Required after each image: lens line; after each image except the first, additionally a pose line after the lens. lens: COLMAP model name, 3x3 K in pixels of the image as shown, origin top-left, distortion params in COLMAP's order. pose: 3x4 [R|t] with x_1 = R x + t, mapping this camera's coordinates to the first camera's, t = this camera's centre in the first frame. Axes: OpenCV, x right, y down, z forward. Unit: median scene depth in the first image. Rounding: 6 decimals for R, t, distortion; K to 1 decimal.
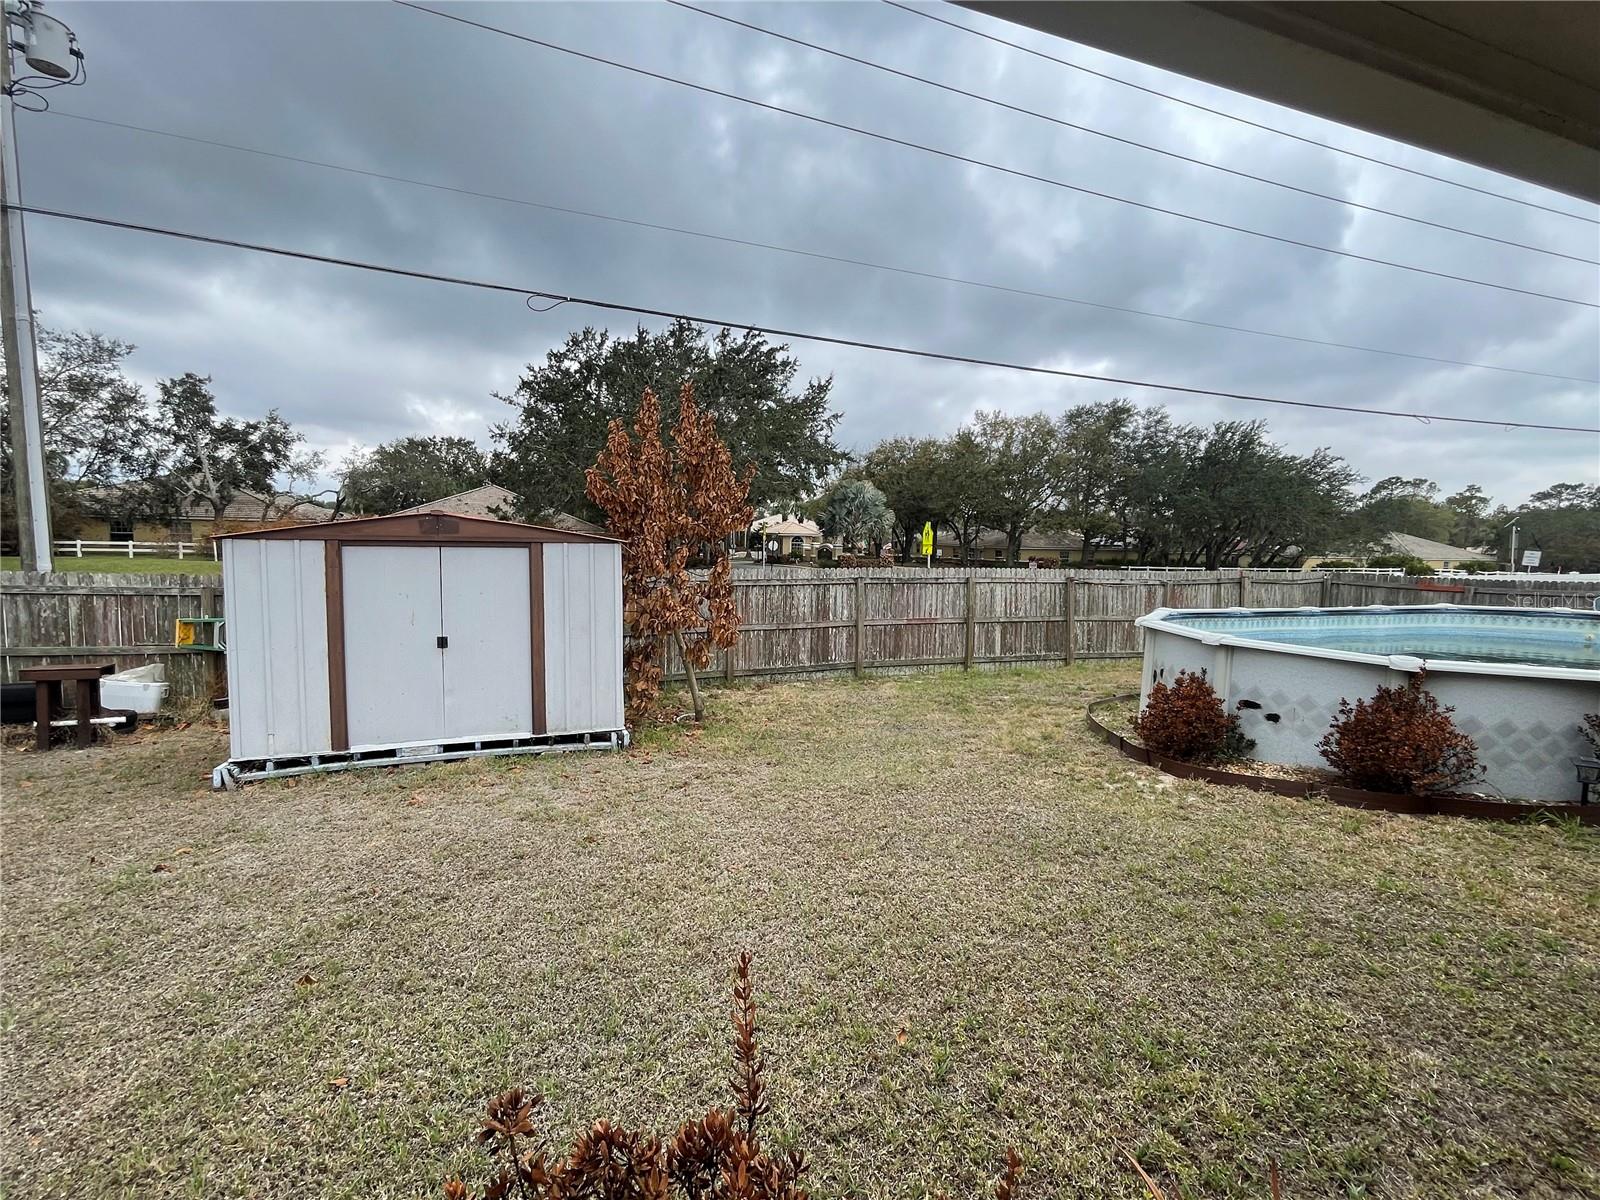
lens RADIAL K [[727.5, 0, 794.7], [0, 727.5, 606.5], [0, 0, 1]] dist [0.000951, 0.000348]
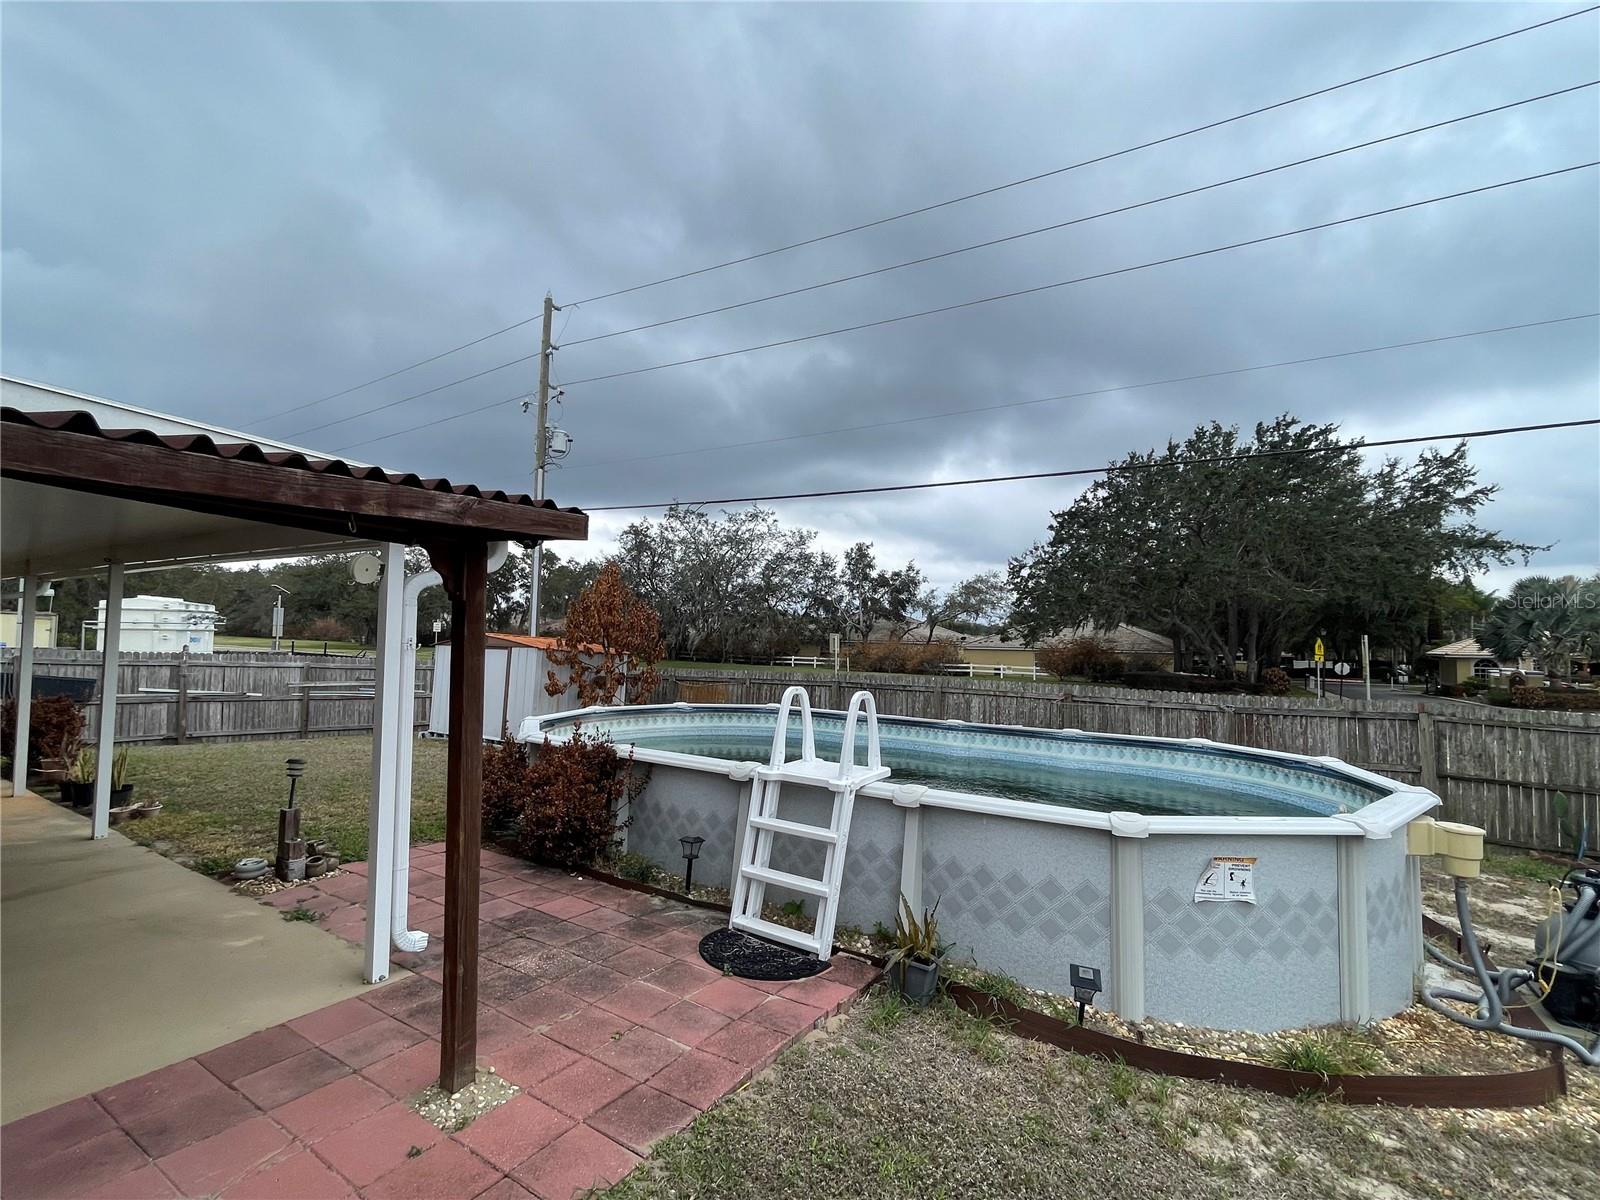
lens RADIAL K [[727.5, 0, 794.7], [0, 727.5, 606.5], [0, 0, 1]] dist [0.000951, 0.000348]
pose [[0.599875, -0.047583, -0.798678, 0.800339], [-0.086765, 0.988474, -0.124059, -0.005800], [0.795375, 0.143718, 0.588832, 0.172048]]
